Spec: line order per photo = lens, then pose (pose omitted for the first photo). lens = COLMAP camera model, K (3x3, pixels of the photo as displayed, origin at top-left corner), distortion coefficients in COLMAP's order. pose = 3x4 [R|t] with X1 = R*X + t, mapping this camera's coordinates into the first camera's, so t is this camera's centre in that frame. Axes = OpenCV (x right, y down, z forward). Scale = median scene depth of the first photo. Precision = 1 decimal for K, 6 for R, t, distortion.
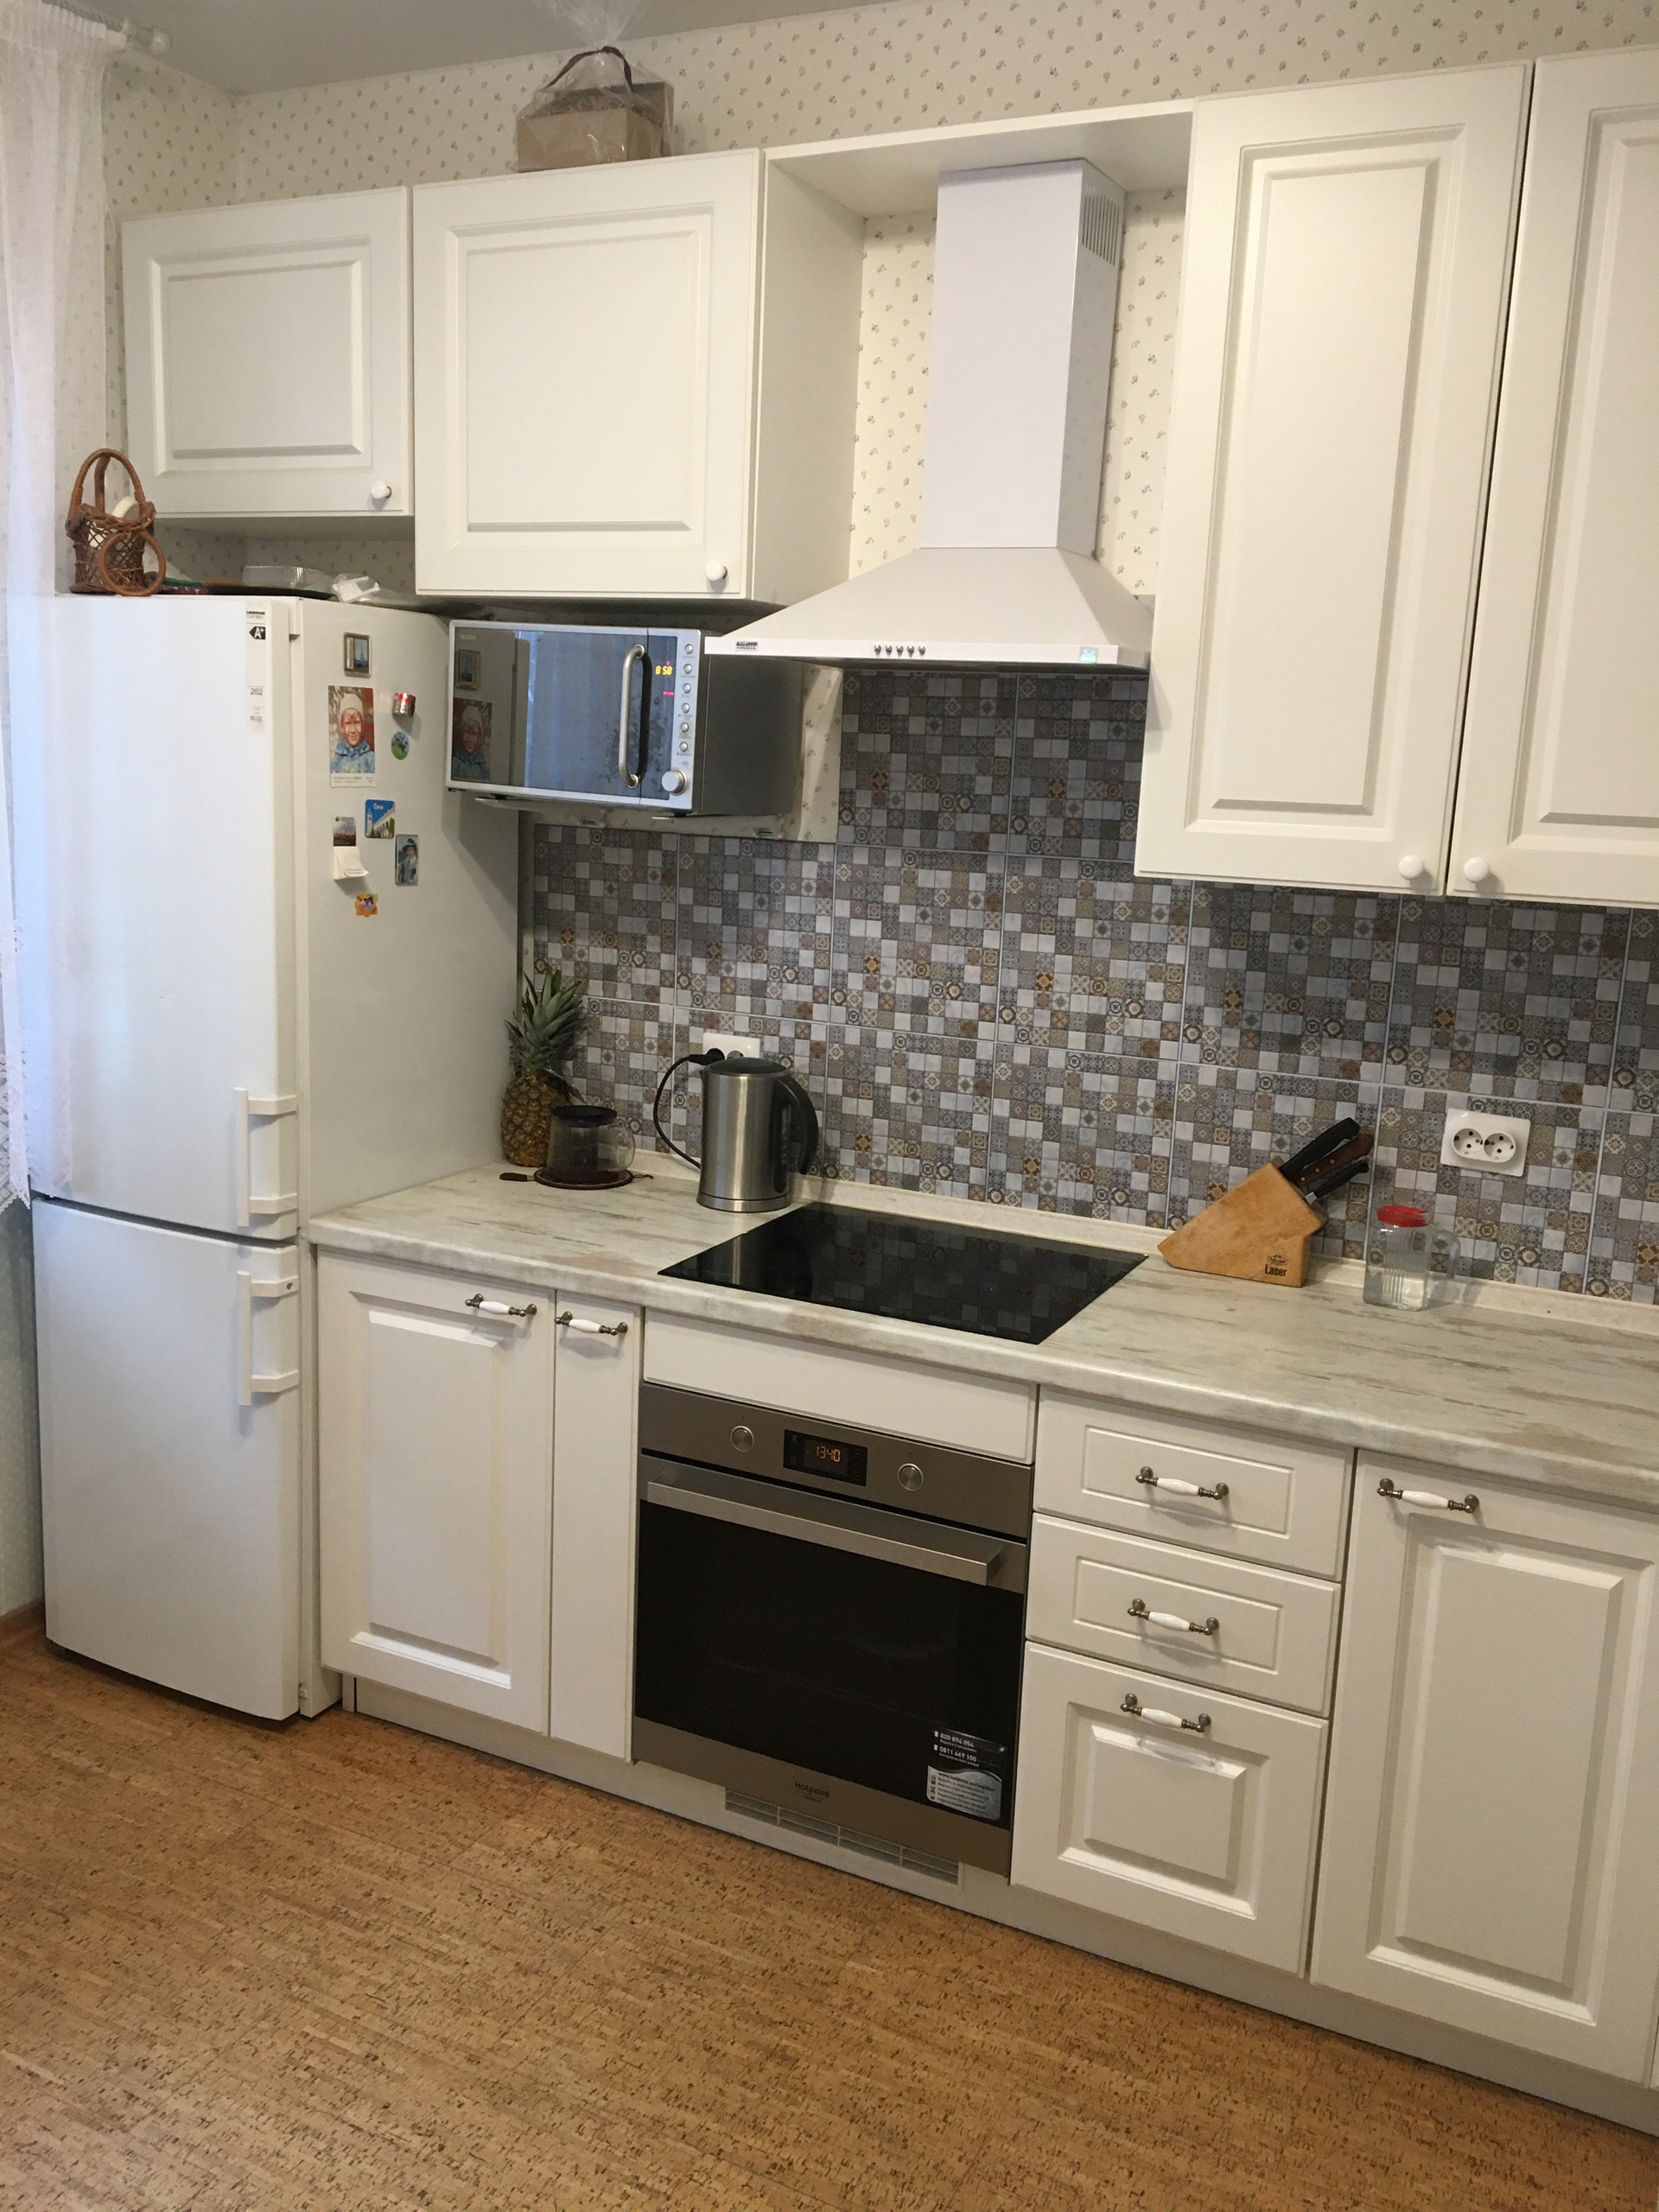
lens RADIAL K [[1858.3, 0, 819.9], [0, 1858.3, 1108.7], [0, 0, 1]] dist [0.080375, -0.119510]
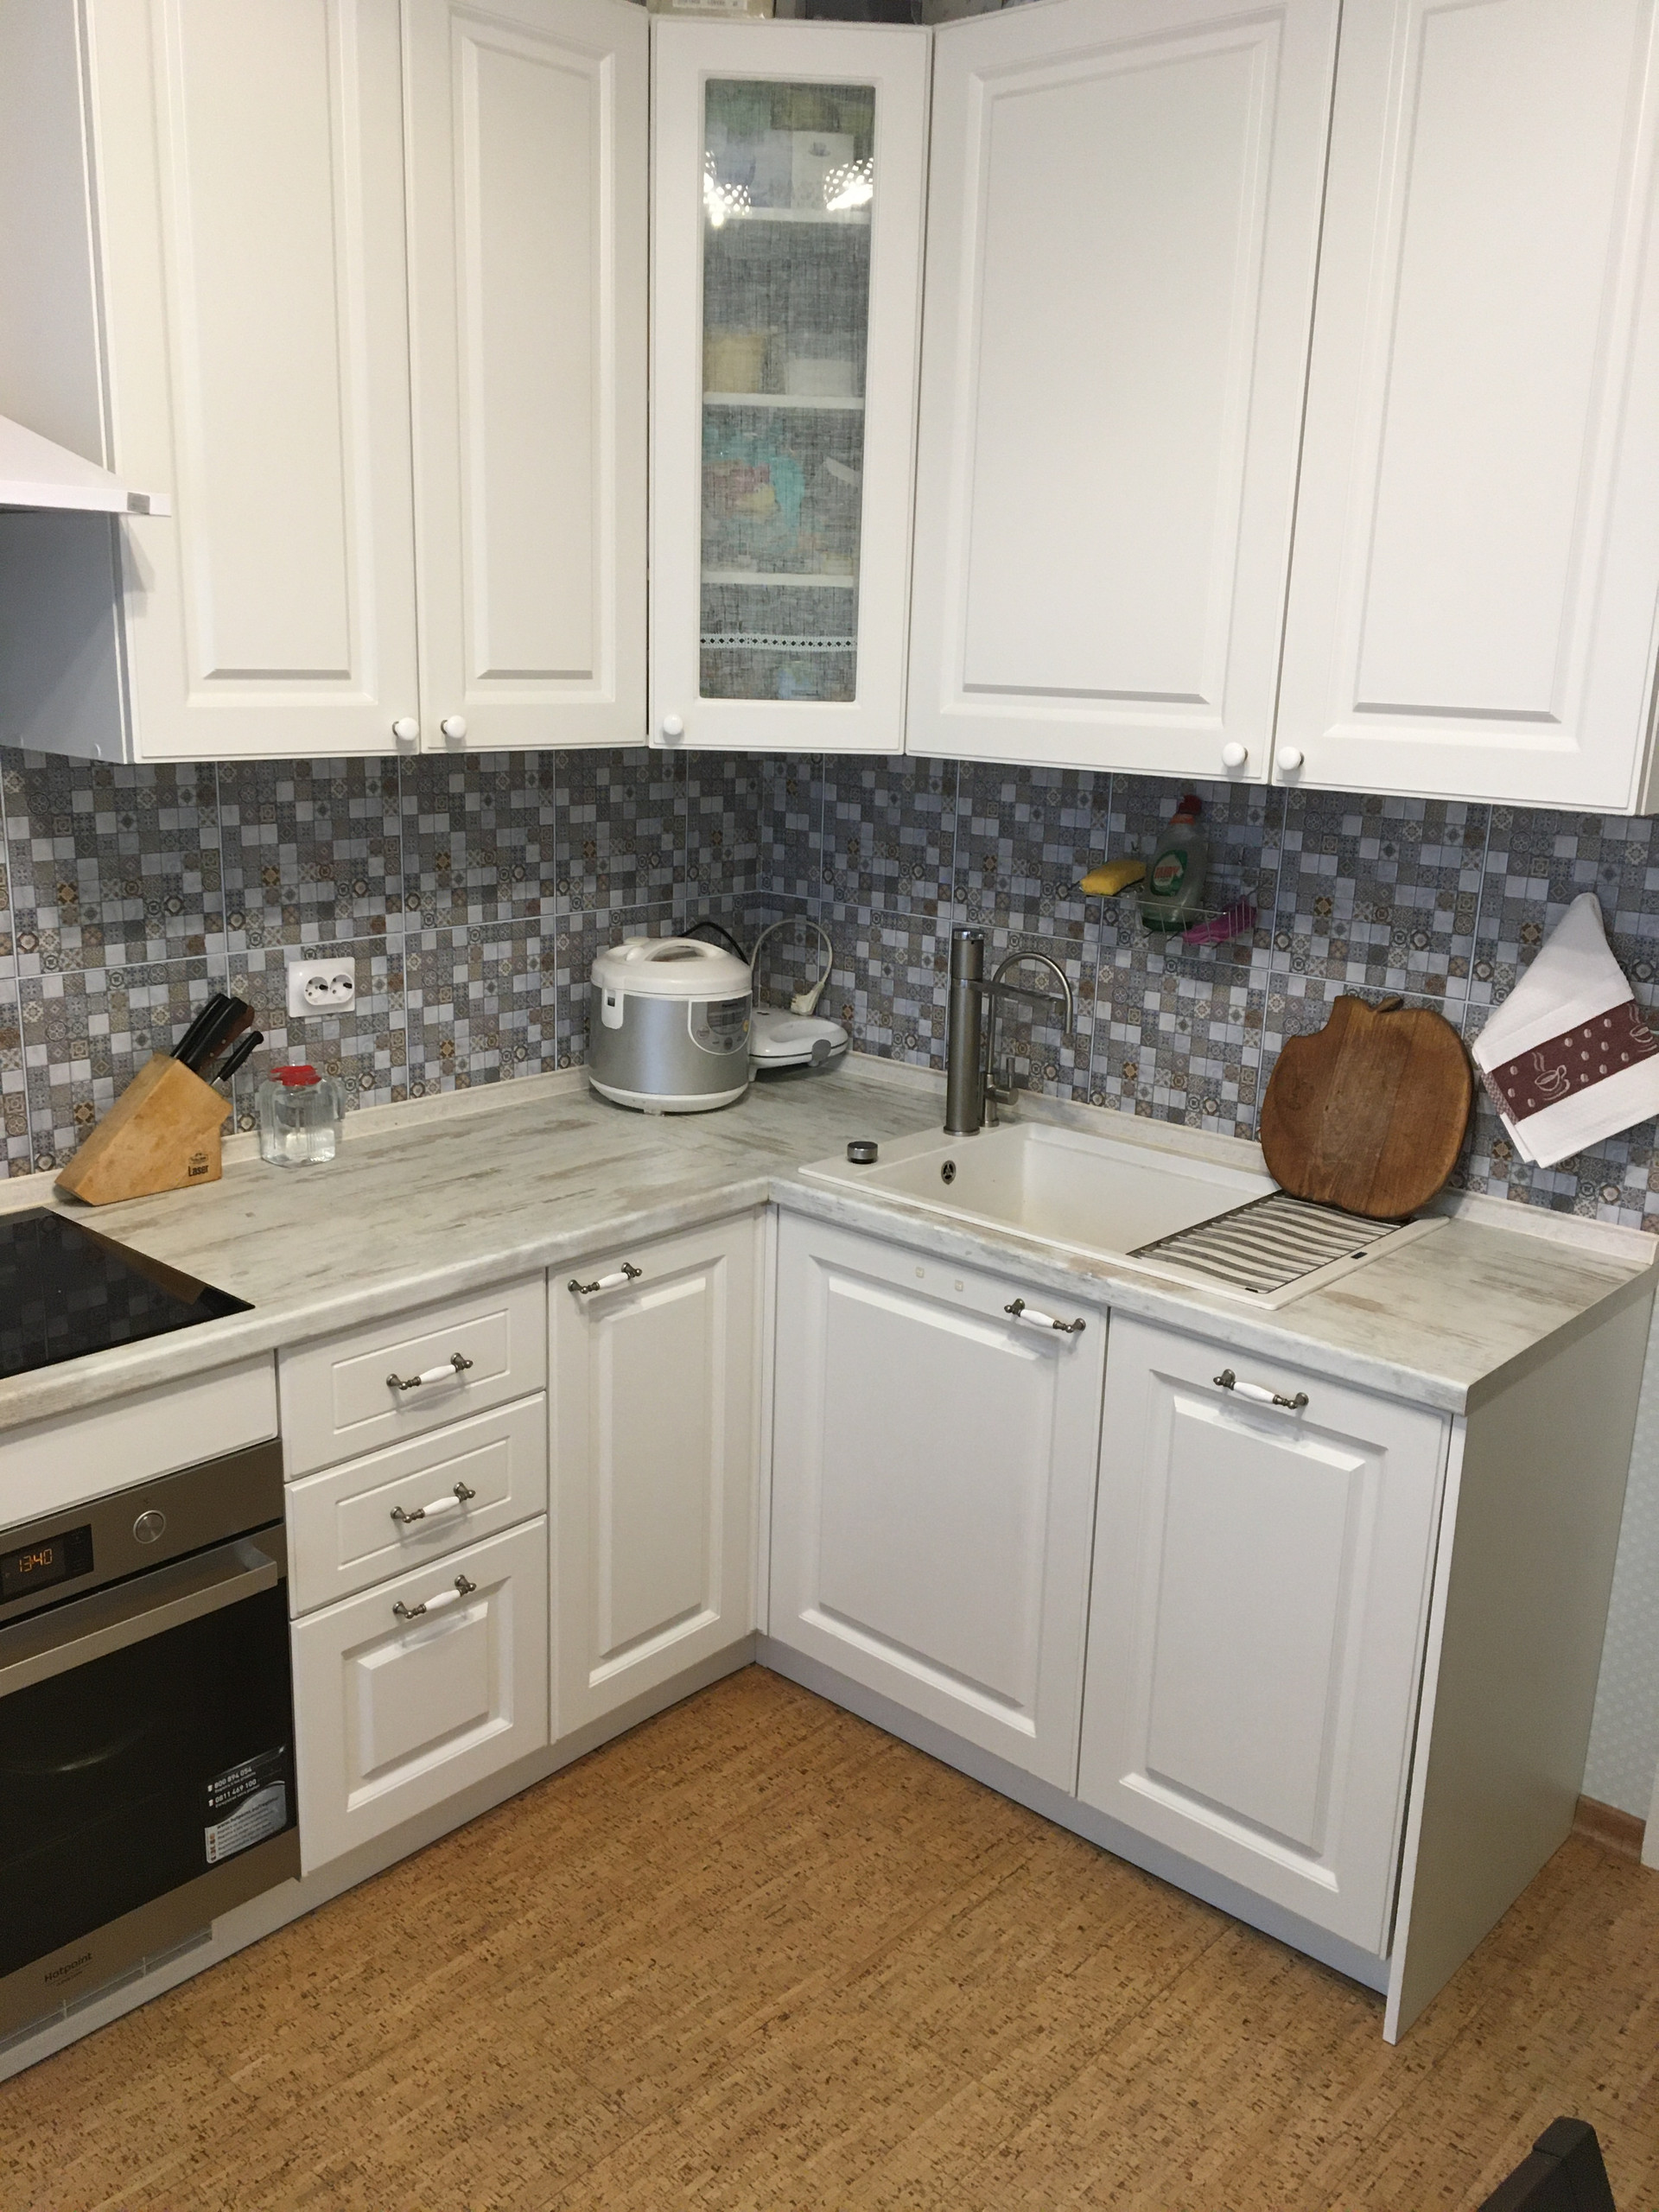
lens RADIAL K [[1858.3, 0, 819.9], [0, 1858.3, 1108.7], [0, 0, 1]] dist [0.080375, -0.119510]
pose [[0.268933, -0.274051, 0.923348, -0.531417], [0.167733, 0.957343, 0.235287, -0.111605], [-0.948441, 0.091599, 0.303429, 0.412370]]
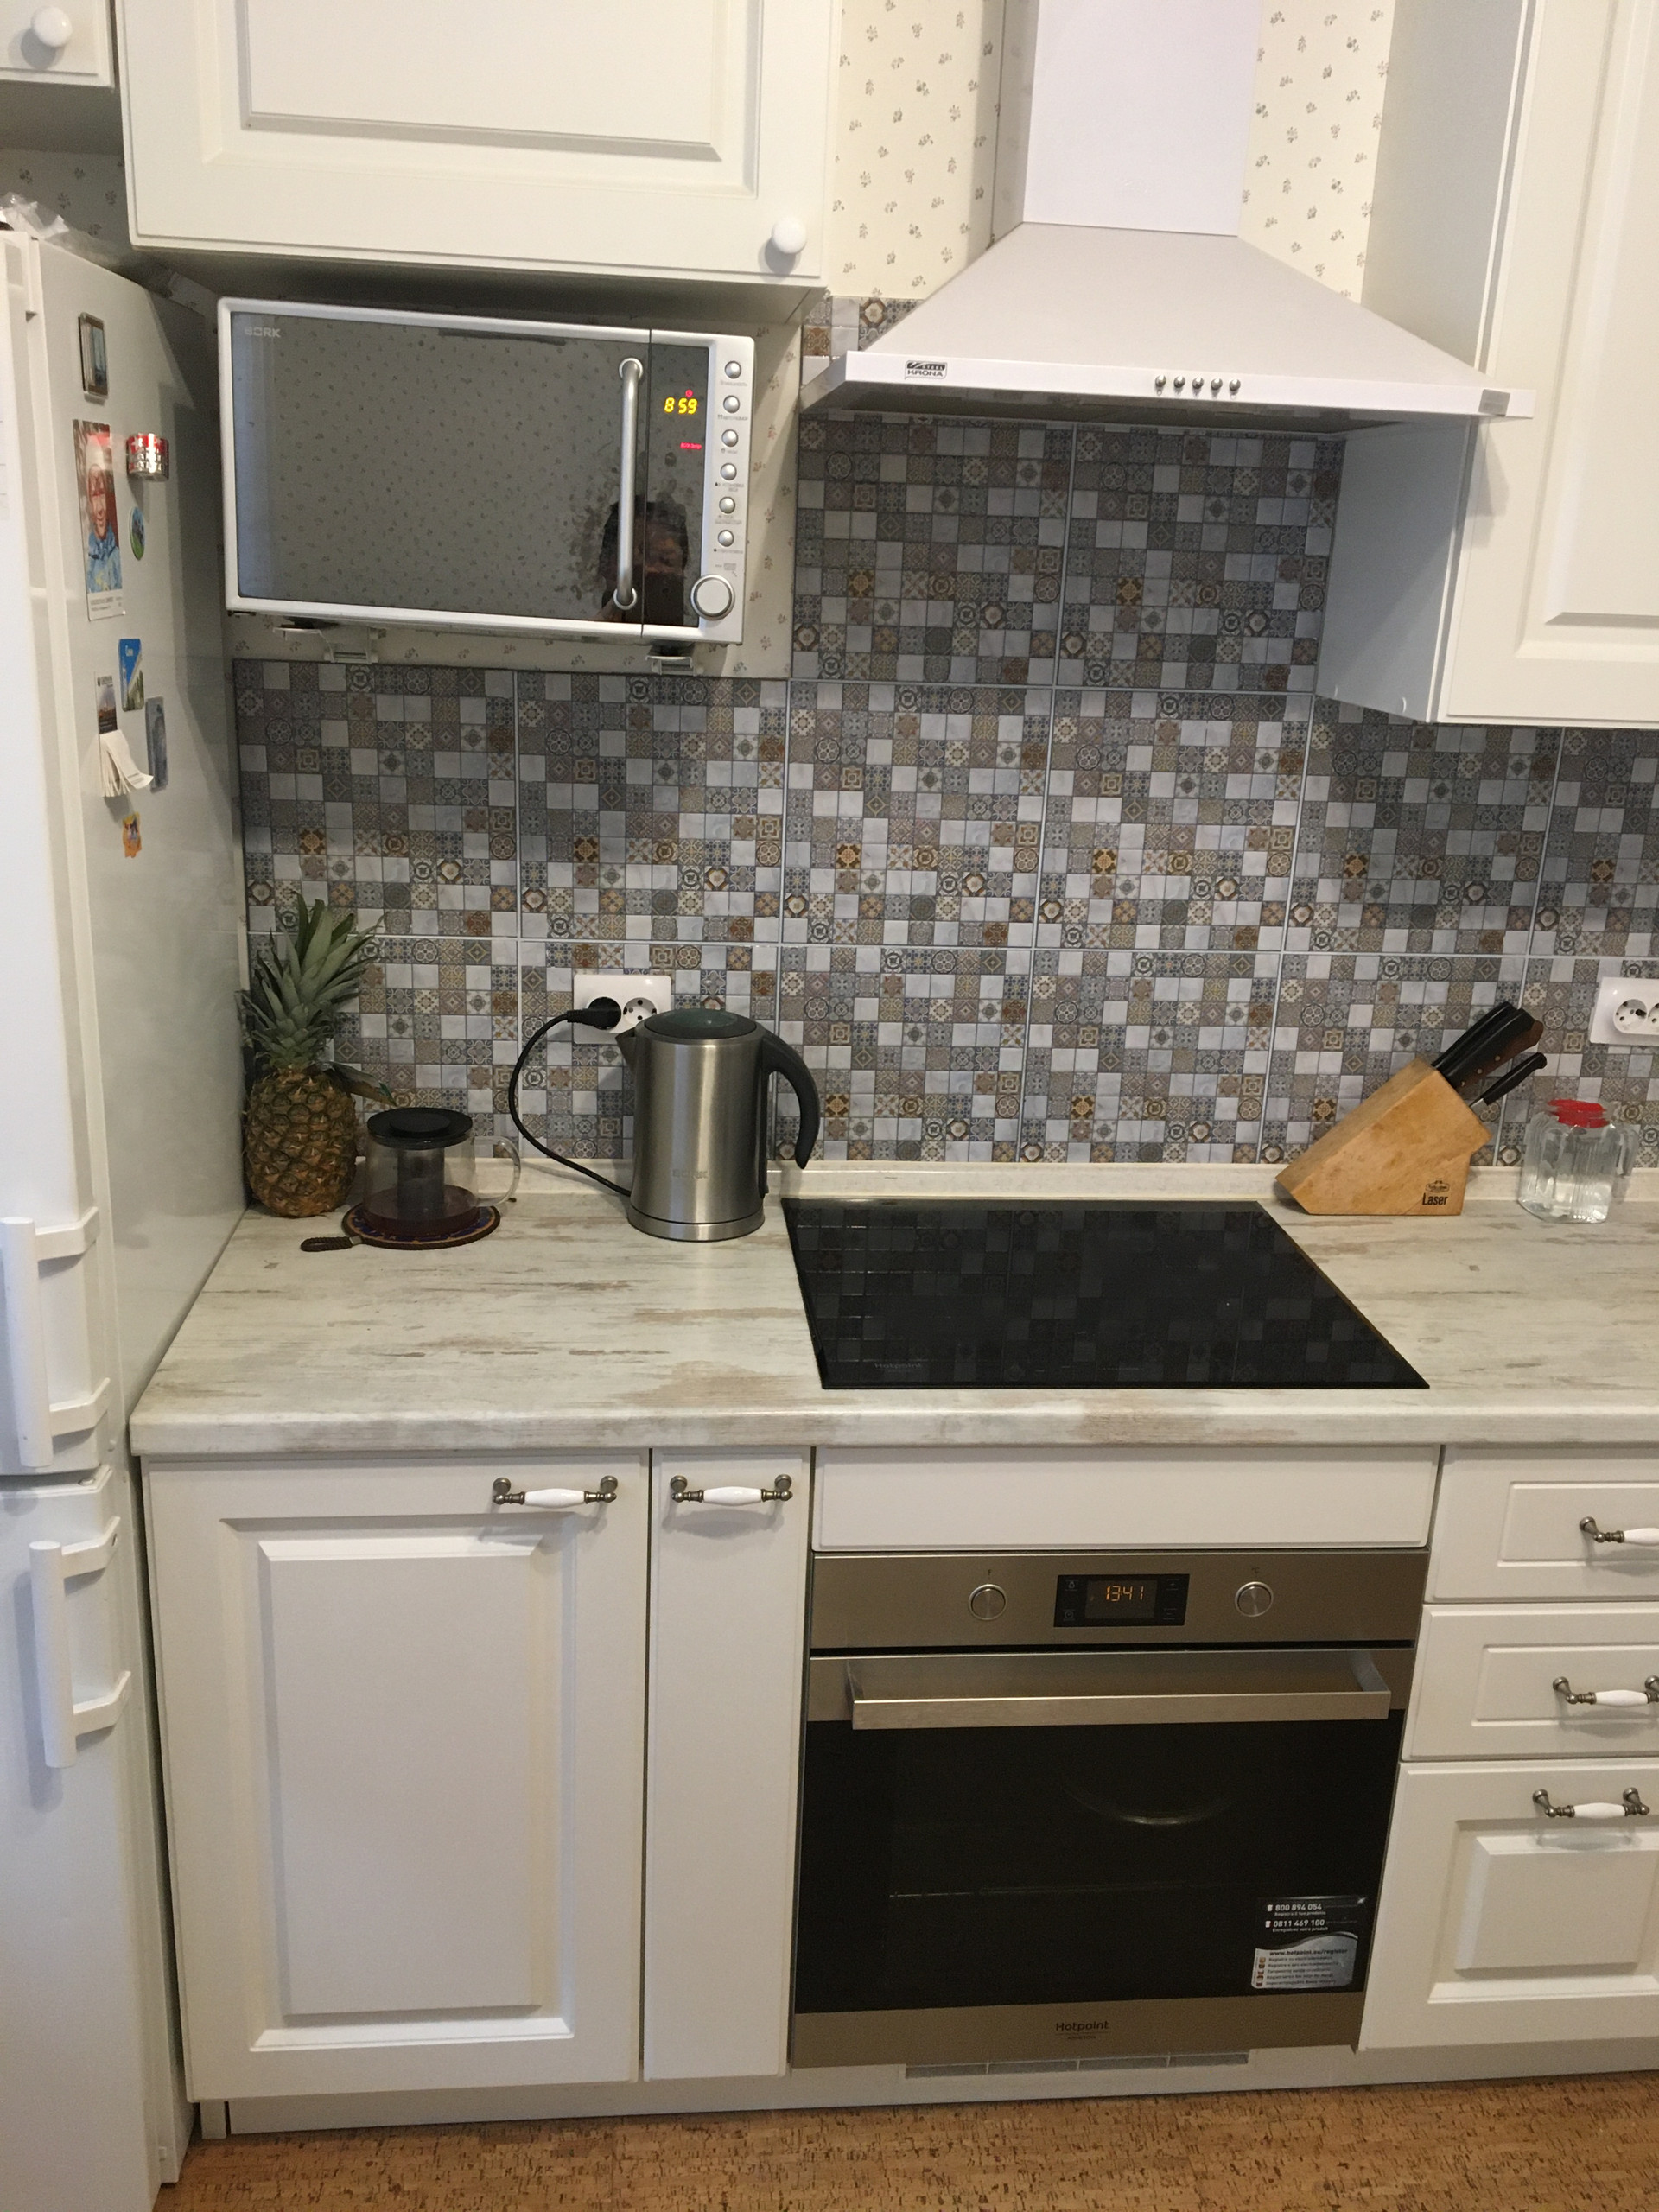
lens RADIAL K [[1858.3, 0, 819.9], [0, 1858.3, 1108.7], [0, 0, 1]] dist [0.080375, -0.119510]
pose [[0.848294, -0.160782, 0.504526, -0.384422], [0.095280, 0.983584, 0.153248, -0.101536], [-0.520884, -0.081928, 0.849687, 0.449465]]
